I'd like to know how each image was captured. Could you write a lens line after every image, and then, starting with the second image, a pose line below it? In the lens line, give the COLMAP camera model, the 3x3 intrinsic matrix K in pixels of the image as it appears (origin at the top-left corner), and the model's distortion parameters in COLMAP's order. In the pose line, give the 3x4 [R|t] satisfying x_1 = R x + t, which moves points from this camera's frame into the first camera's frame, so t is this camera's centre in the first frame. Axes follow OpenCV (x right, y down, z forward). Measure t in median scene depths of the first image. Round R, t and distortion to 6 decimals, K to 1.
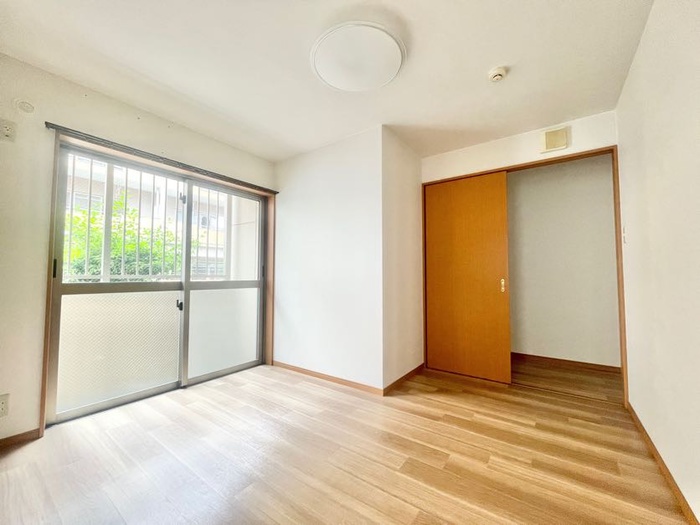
lens RADIAL K [[283.2, 0, 349.3], [0, 283.2, 261.8], [0, 0, 1]] dist [-0.001586, -0.000470]
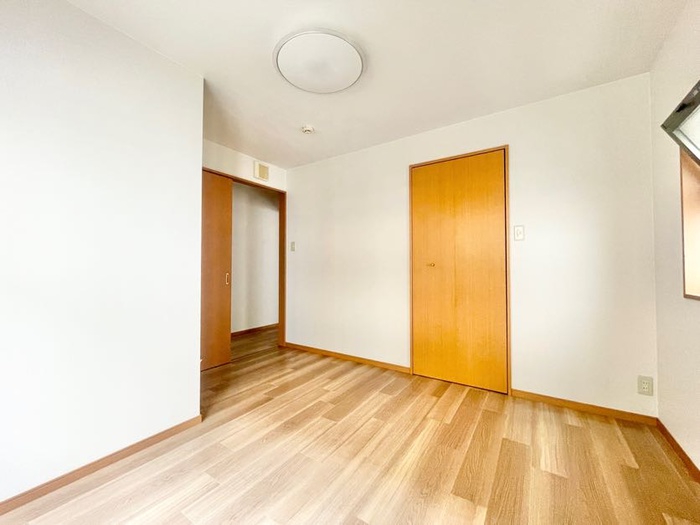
lens RADIAL K [[283.2, 0, 349.3], [0, 283.2, 261.8], [0, 0, 1]] dist [-0.001586, -0.000470]
pose [[-0.040127, 0.021343, 0.998967, -0.810192], [-0.045617, 0.998690, -0.023169, 0.026174], [-0.998153, -0.046499, -0.039101, 0.735590]]
